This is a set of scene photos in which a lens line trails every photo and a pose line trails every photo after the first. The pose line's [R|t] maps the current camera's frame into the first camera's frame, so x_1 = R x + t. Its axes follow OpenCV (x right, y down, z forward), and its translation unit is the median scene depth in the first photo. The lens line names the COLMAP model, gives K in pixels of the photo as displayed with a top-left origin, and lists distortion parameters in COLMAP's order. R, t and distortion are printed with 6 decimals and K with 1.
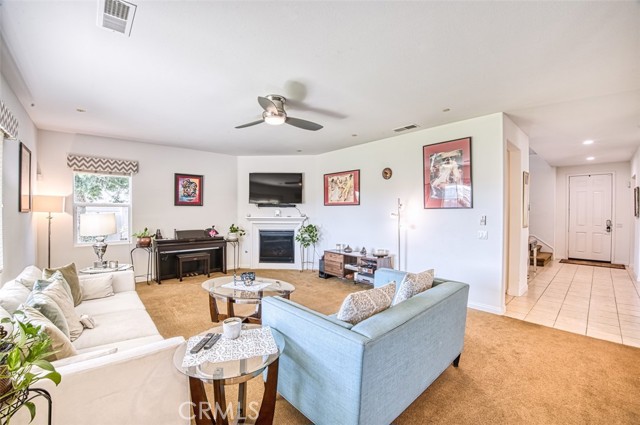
lens RADIAL K [[266.6, 0, 323.6], [0, 266.6, 215.2], [0, 0, 1]] dist [-0.007719, -0.001883]
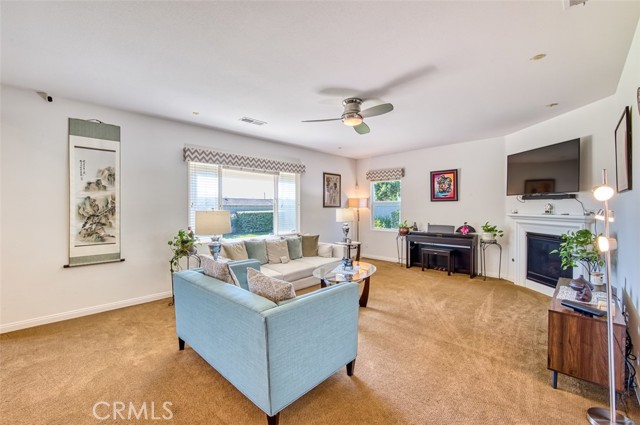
lens RADIAL K [[266.6, 0, 309.2], [0, 266.6, 209.9], [0, 0, 1]] dist [-0.007719, -0.001883]
pose [[0.047766, 0.005352, -0.998844, 0.488938], [-0.010708, 0.999931, 0.004846, -0.001865], [0.998801, 0.010464, 0.047820, 0.437324]]
